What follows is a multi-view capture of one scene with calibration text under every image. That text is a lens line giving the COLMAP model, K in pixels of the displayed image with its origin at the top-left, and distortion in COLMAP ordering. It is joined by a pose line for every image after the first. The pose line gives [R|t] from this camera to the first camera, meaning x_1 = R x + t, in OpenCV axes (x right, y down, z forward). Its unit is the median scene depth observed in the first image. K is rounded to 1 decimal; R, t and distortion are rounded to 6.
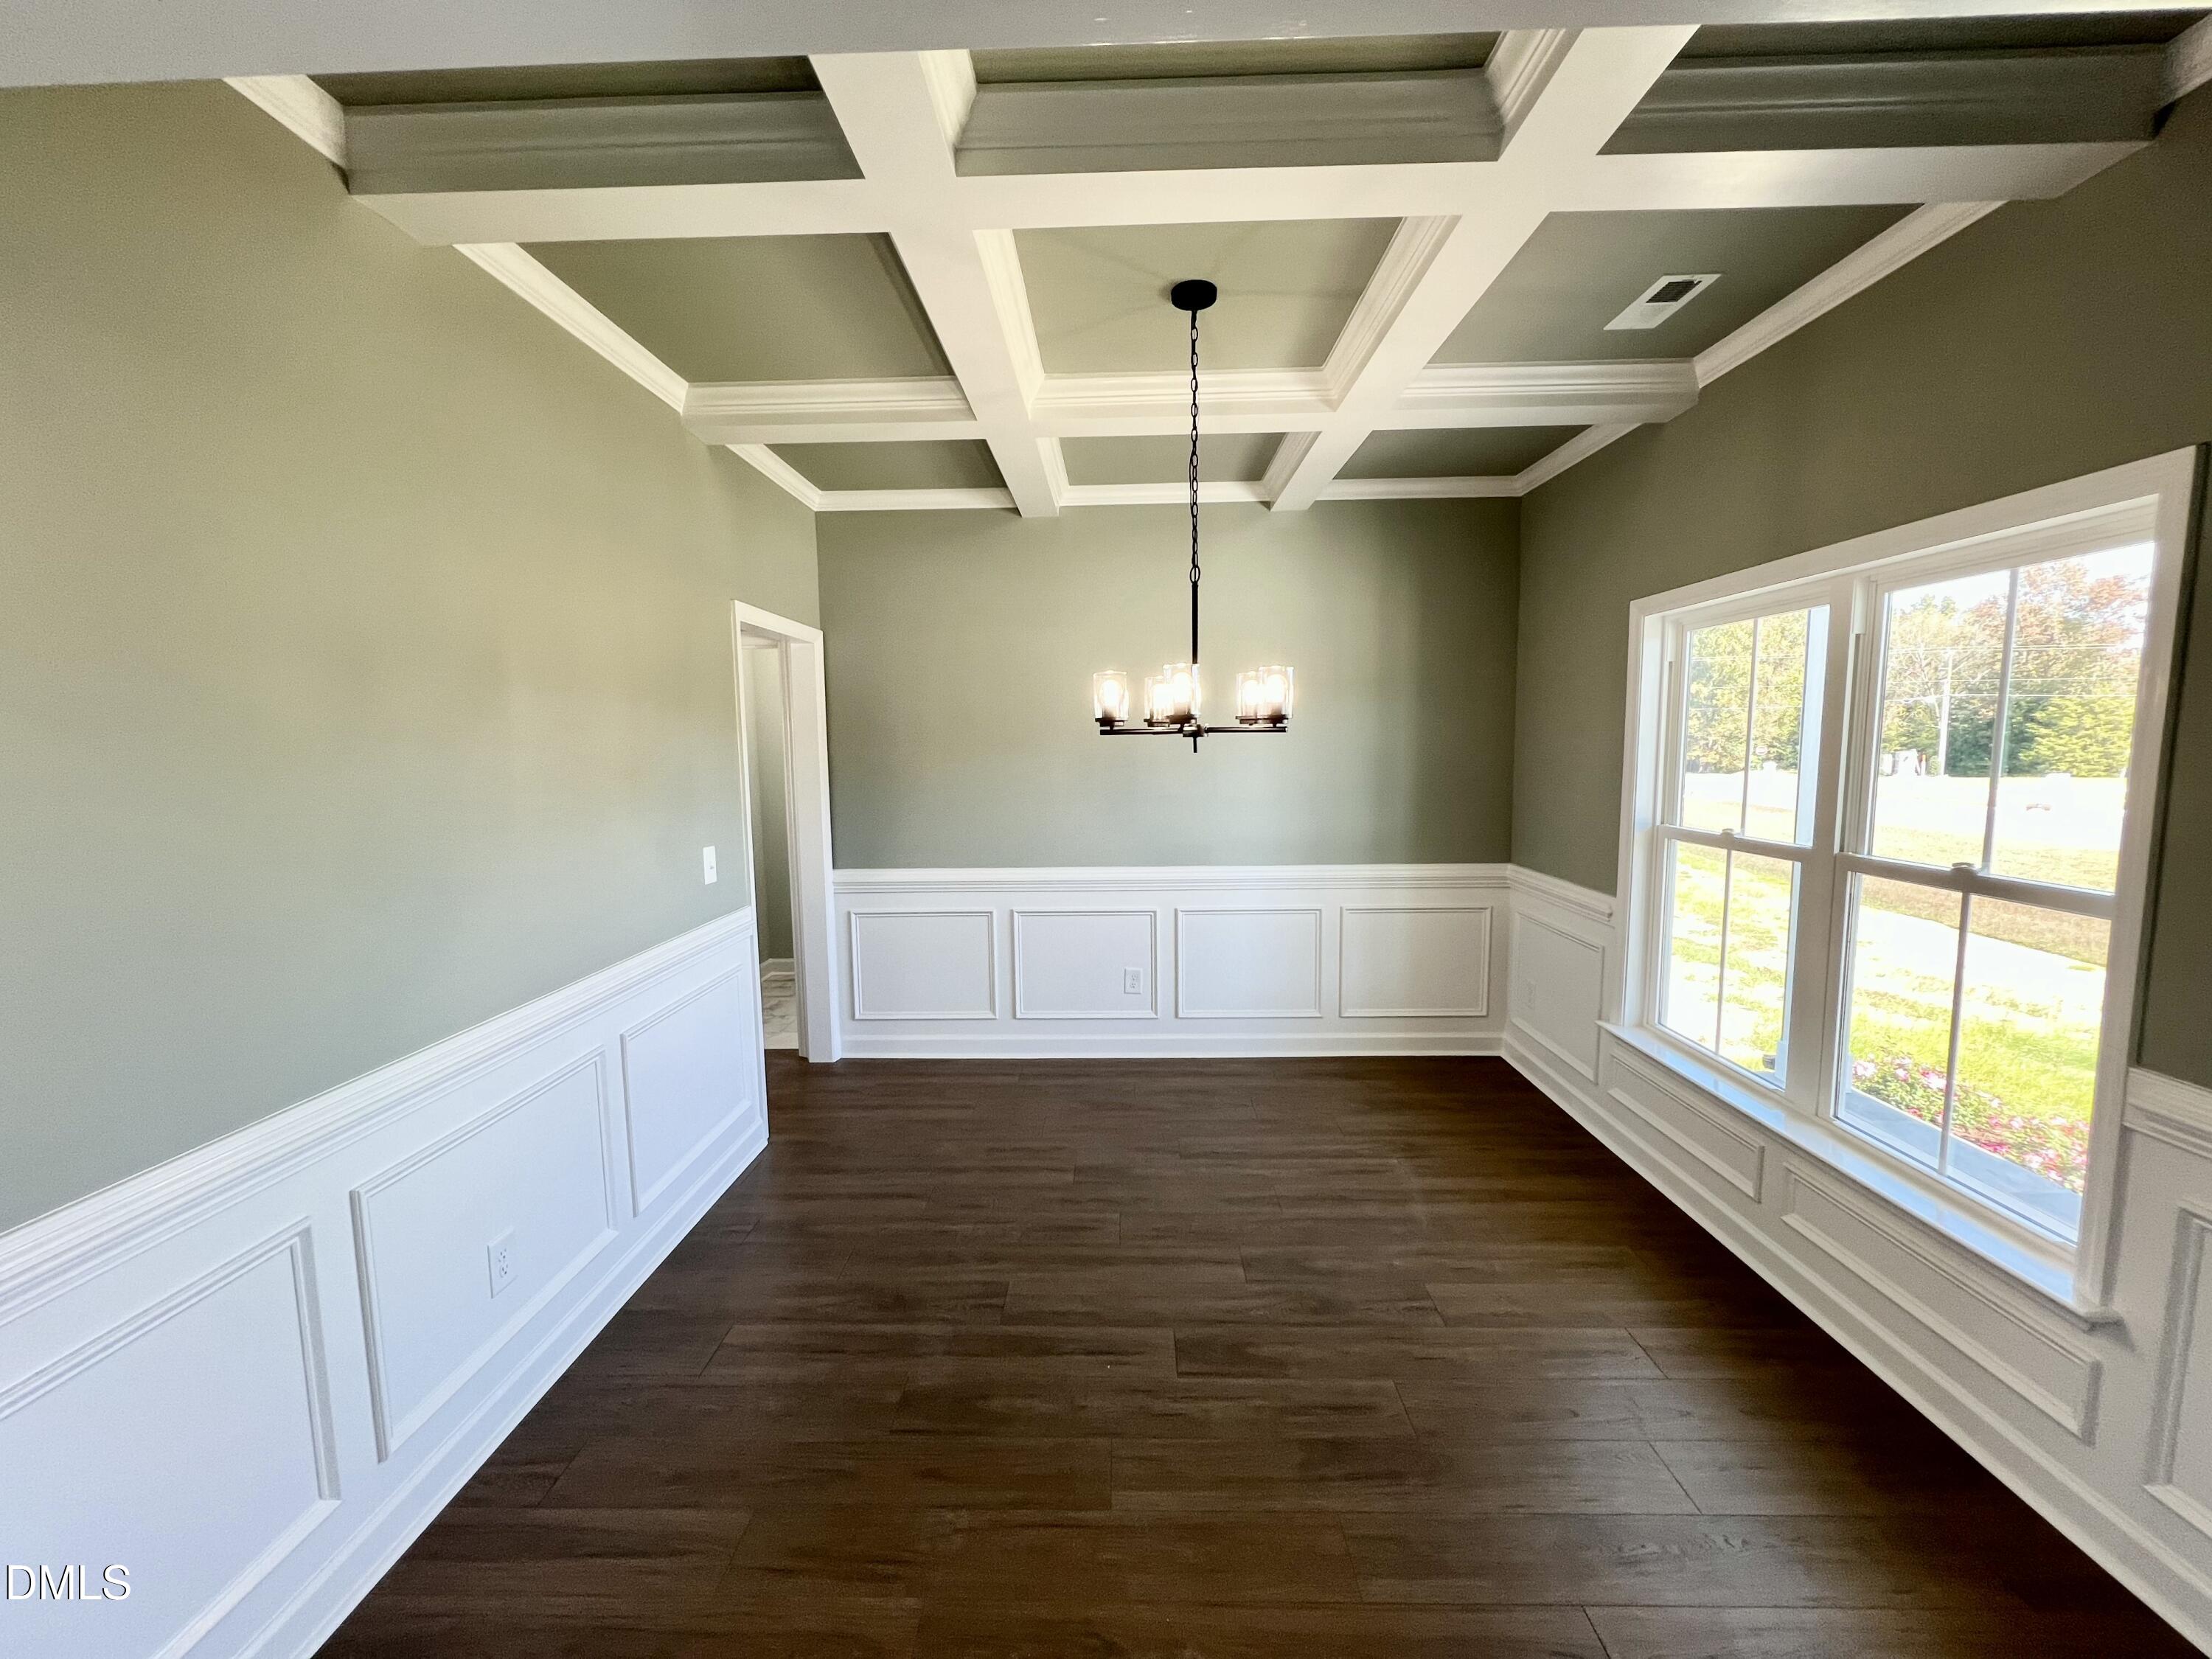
lens RADIAL K [[882.6, 0, 1100.4], [0, 882.6, 835.8], [0, 0, 1]] dist [-0.002465, 0.000306]
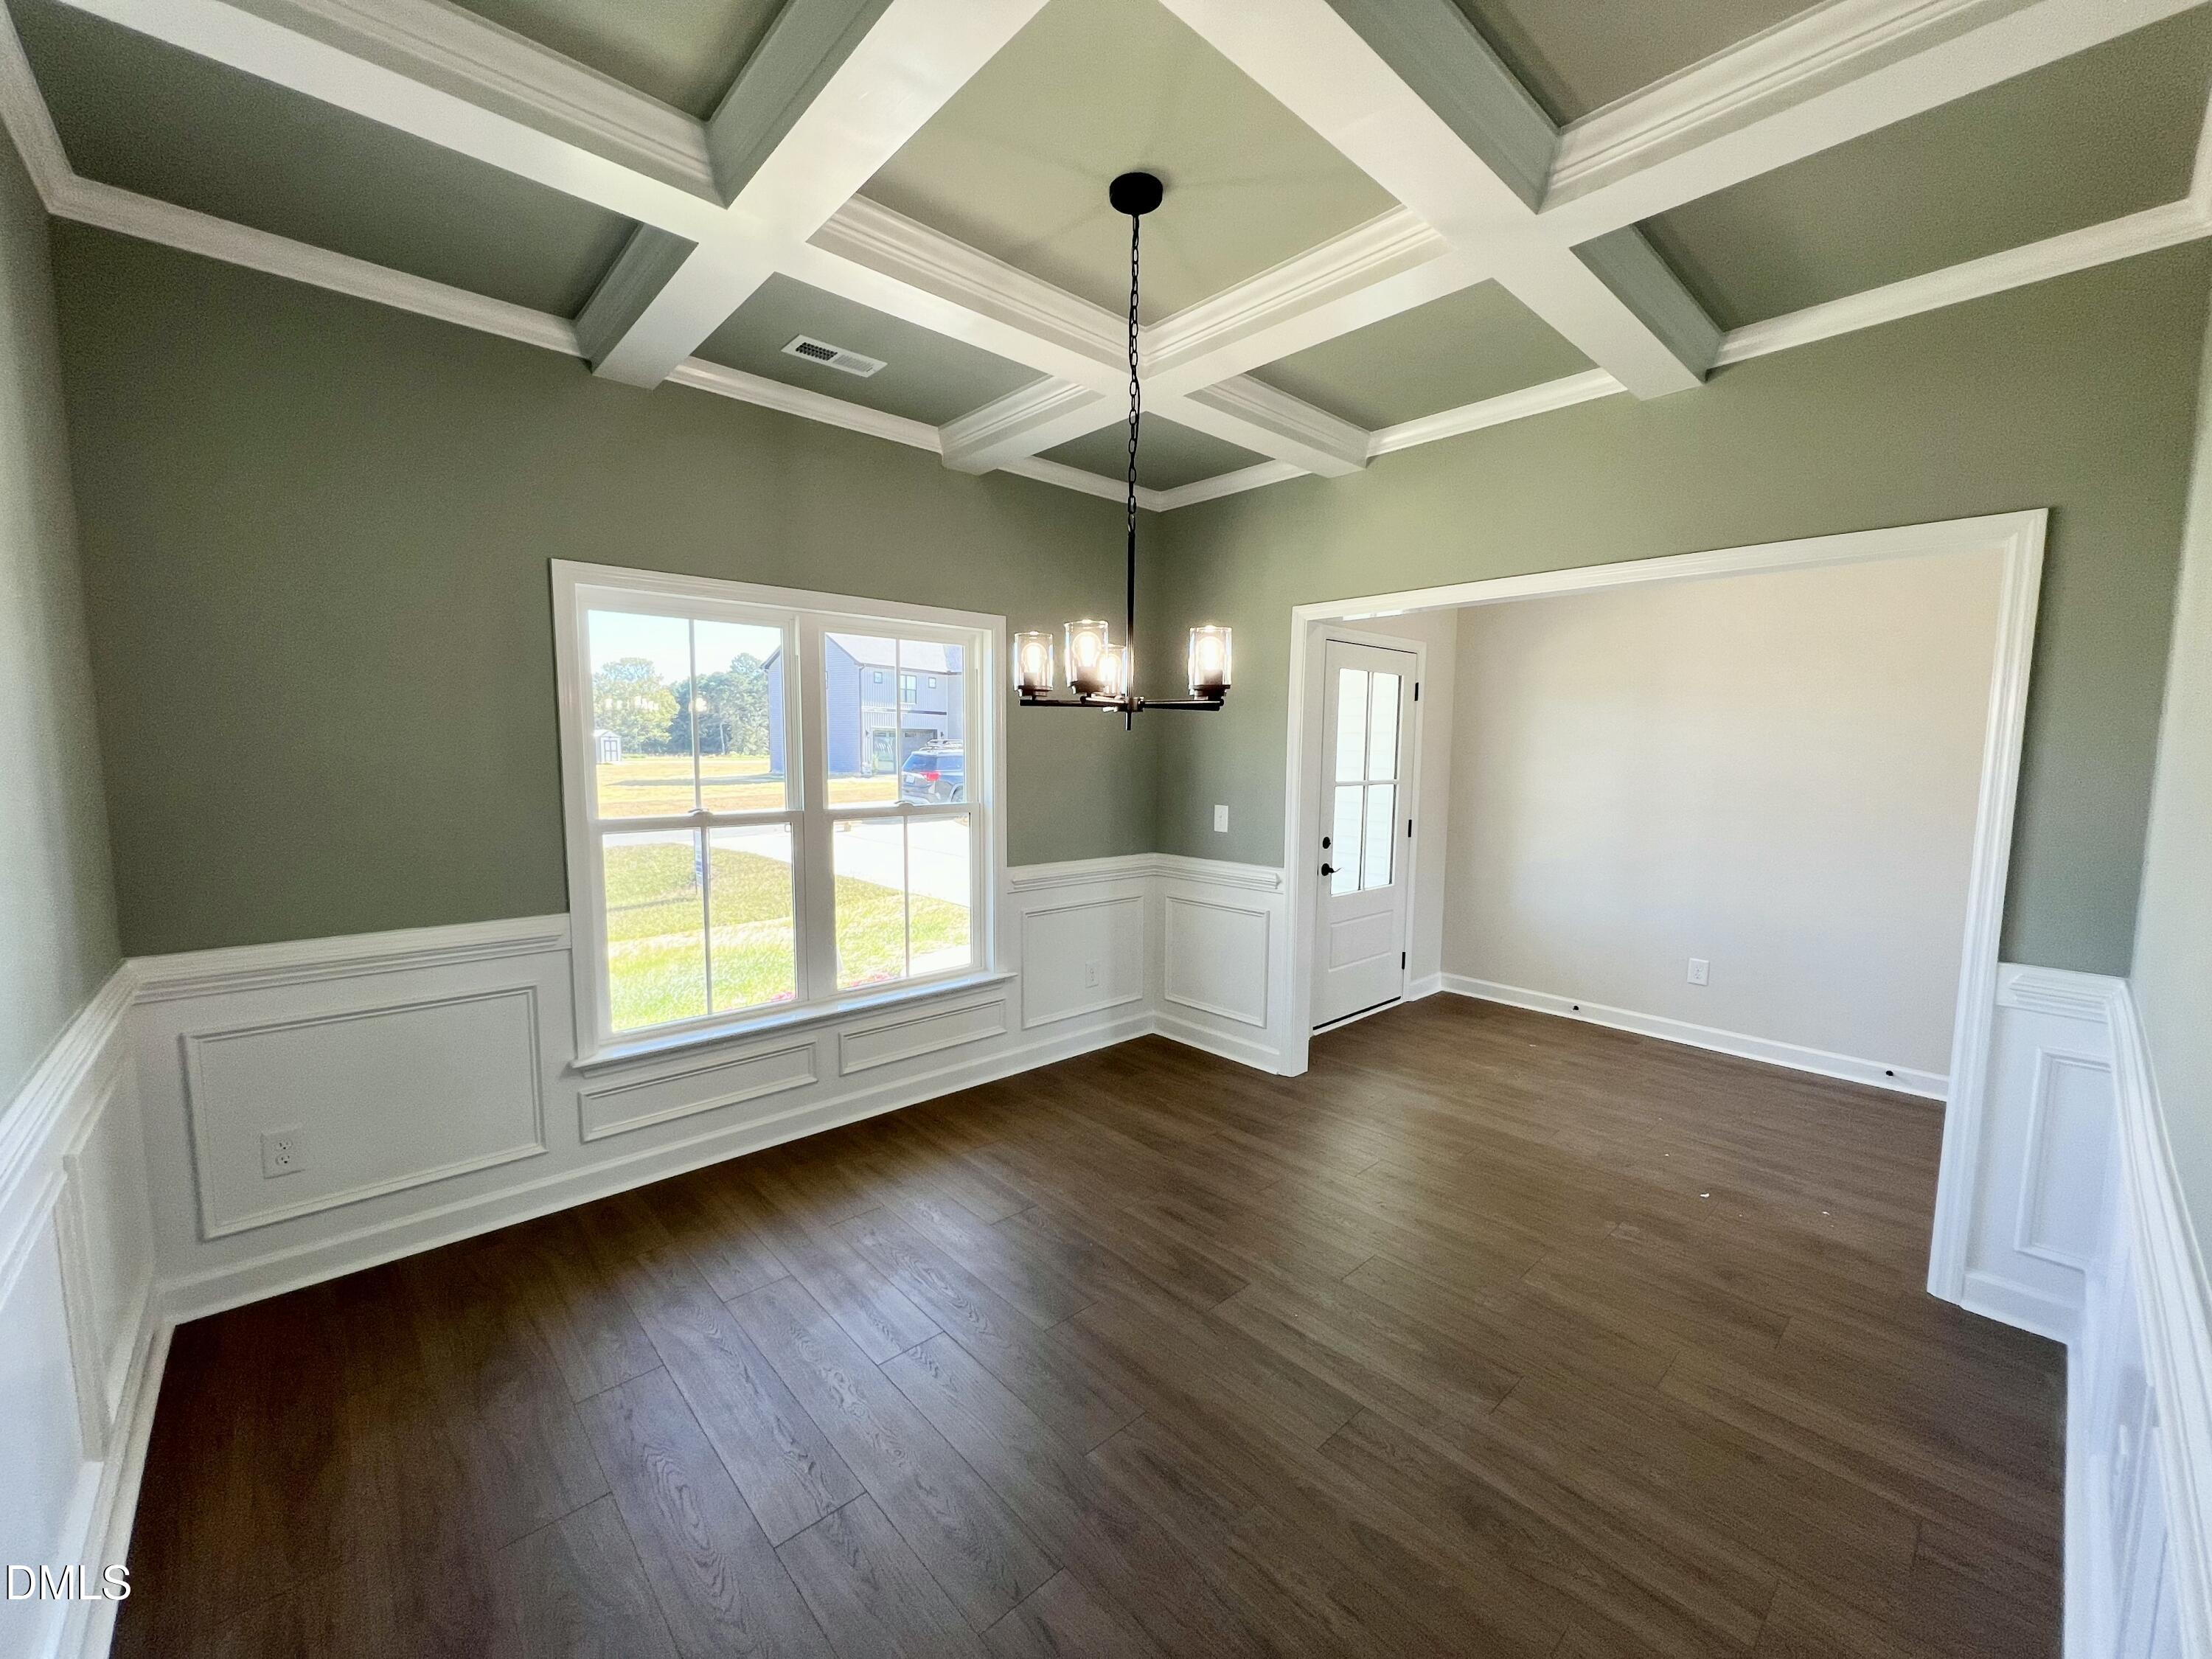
lens RADIAL K [[882.6, 0, 1096.0], [0, 882.6, 840.9], [0, 0, 1]] dist [-0.002465, 0.000306]
pose [[-0.687933, -0.072208, 0.722174, -0.483990], [0.079667, 0.981513, 0.174029, -0.138008], [-0.721389, 0.177253, -0.669462, 1.579562]]
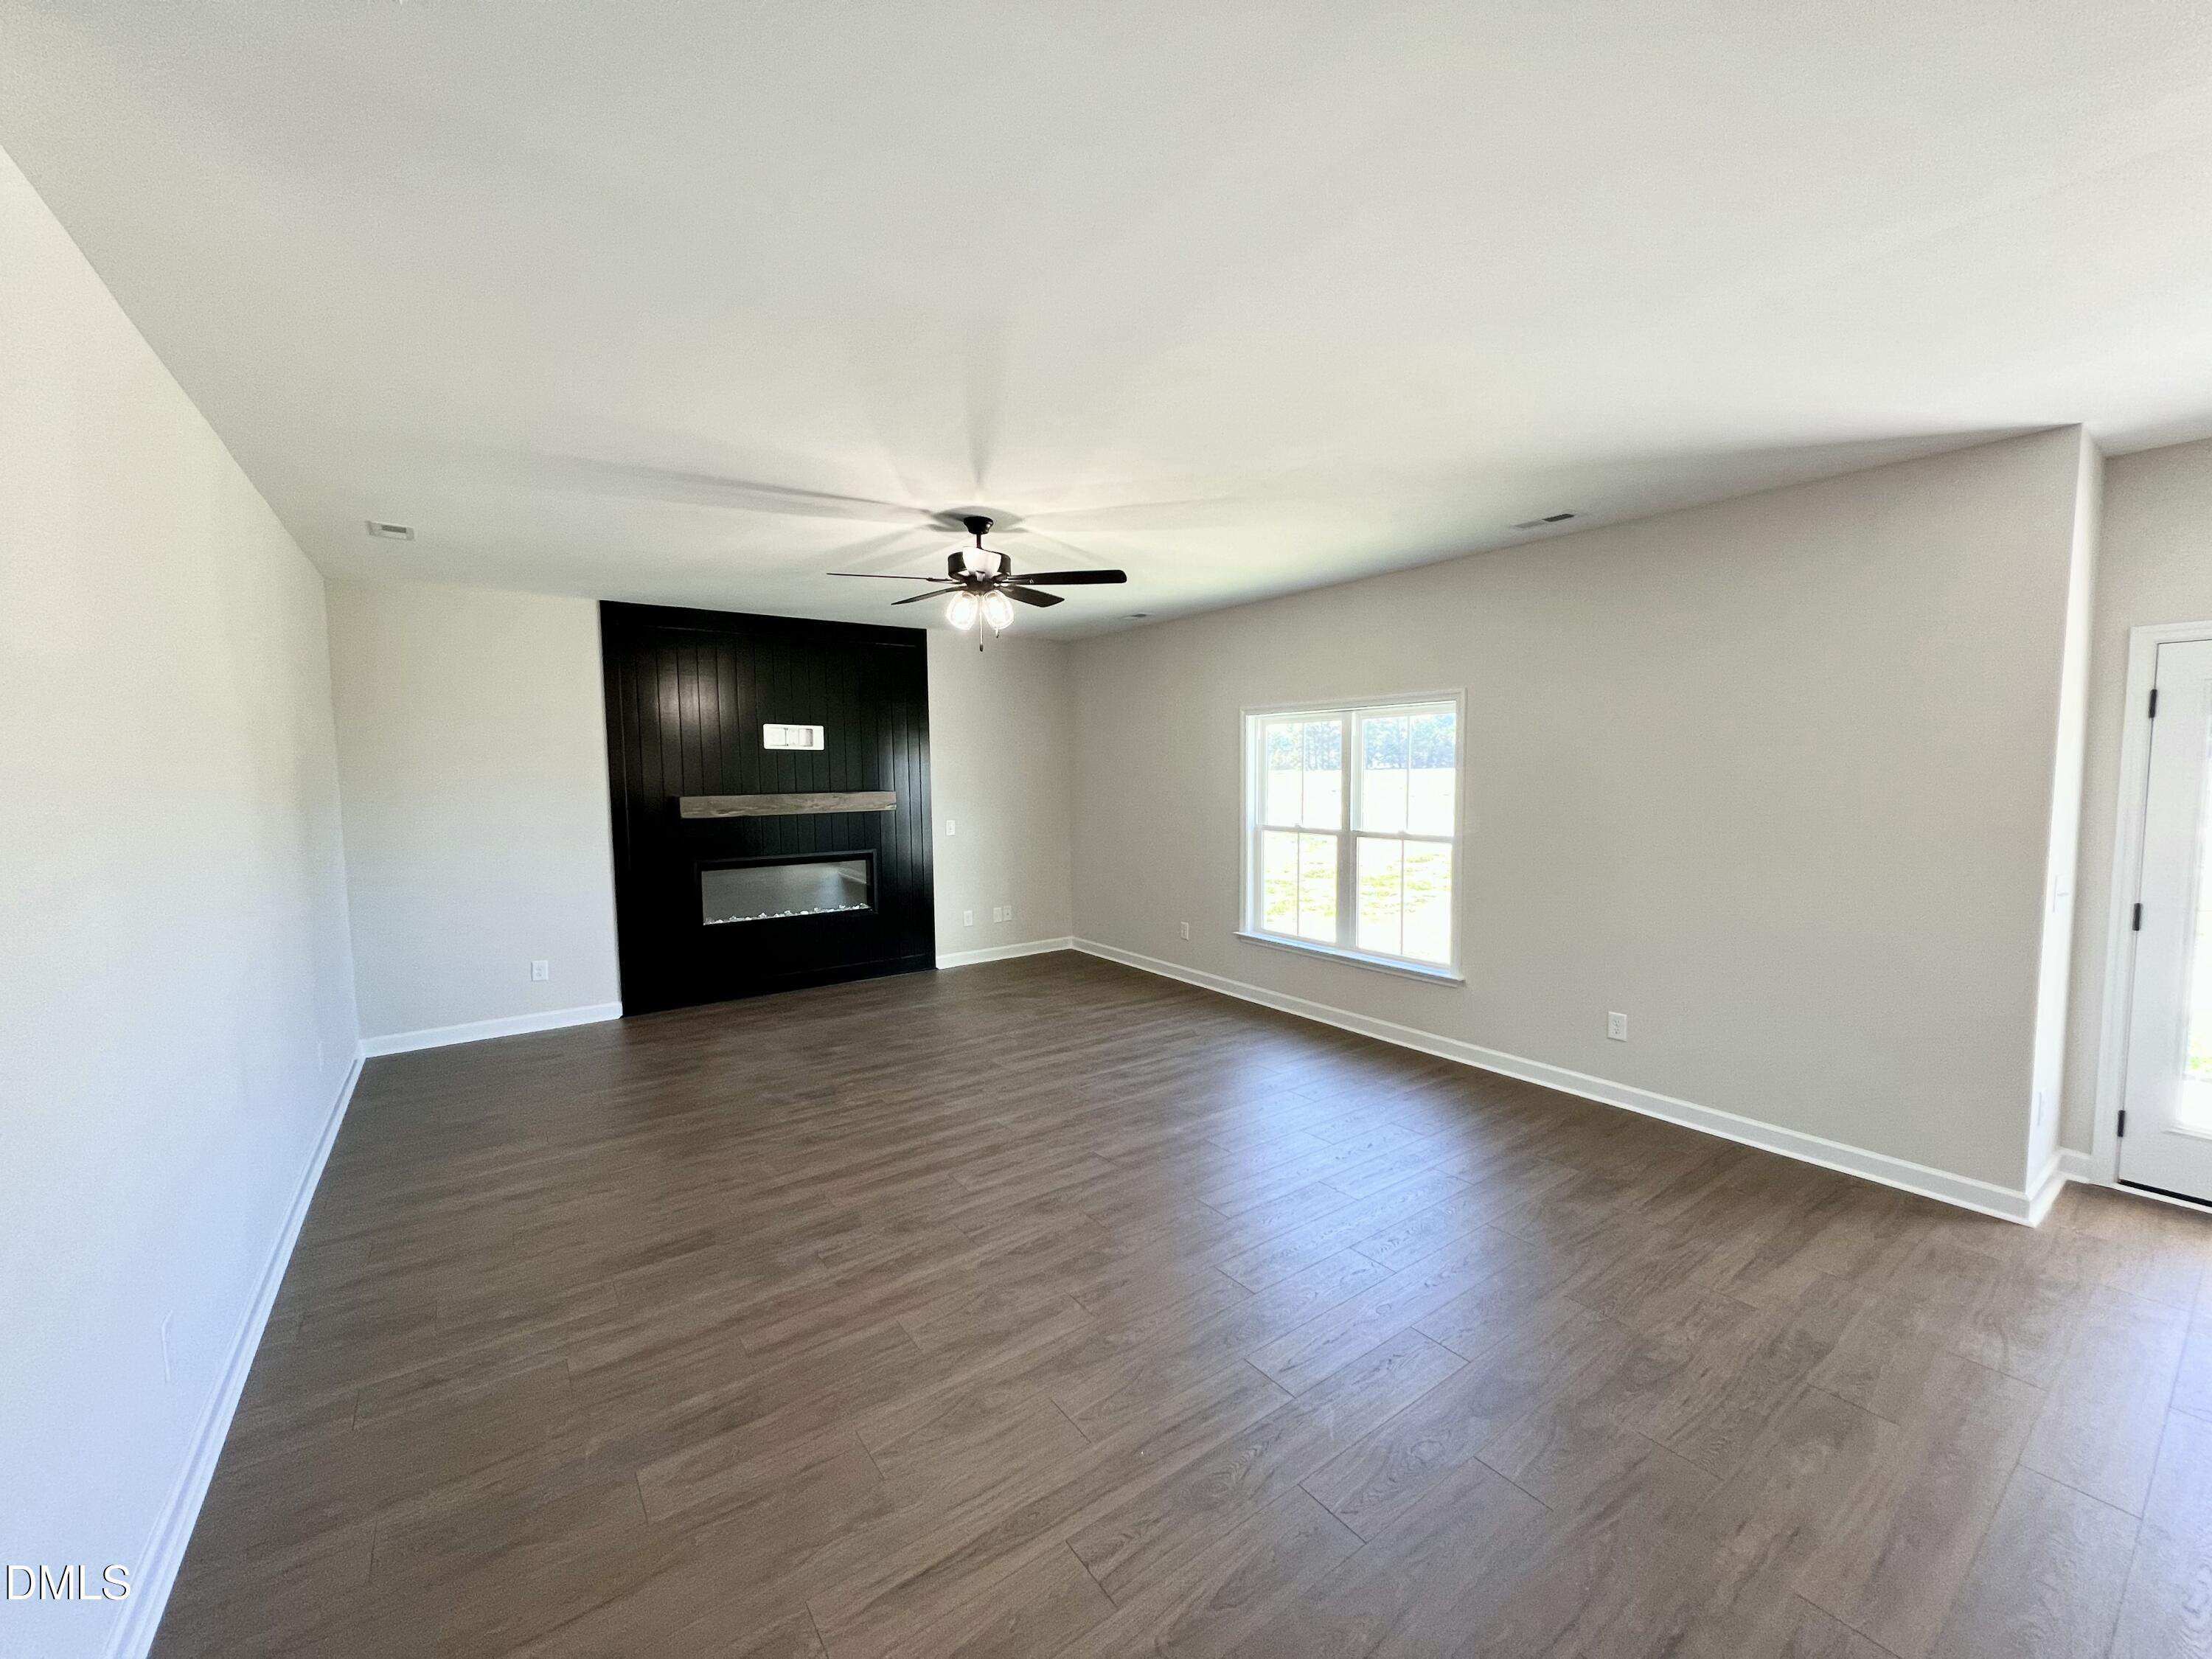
lens RADIAL K [[882.6, 0, 1104.6], [0, 882.6, 834.9], [0, 0, 1]] dist [-0.002465, 0.000306]
pose [[0.805705, -0.039710, 0.590984, -0.991434], [0.063793, 0.997764, -0.019927, 0.035661], [-0.588872, 0.053756, 0.806437, -0.446837]]
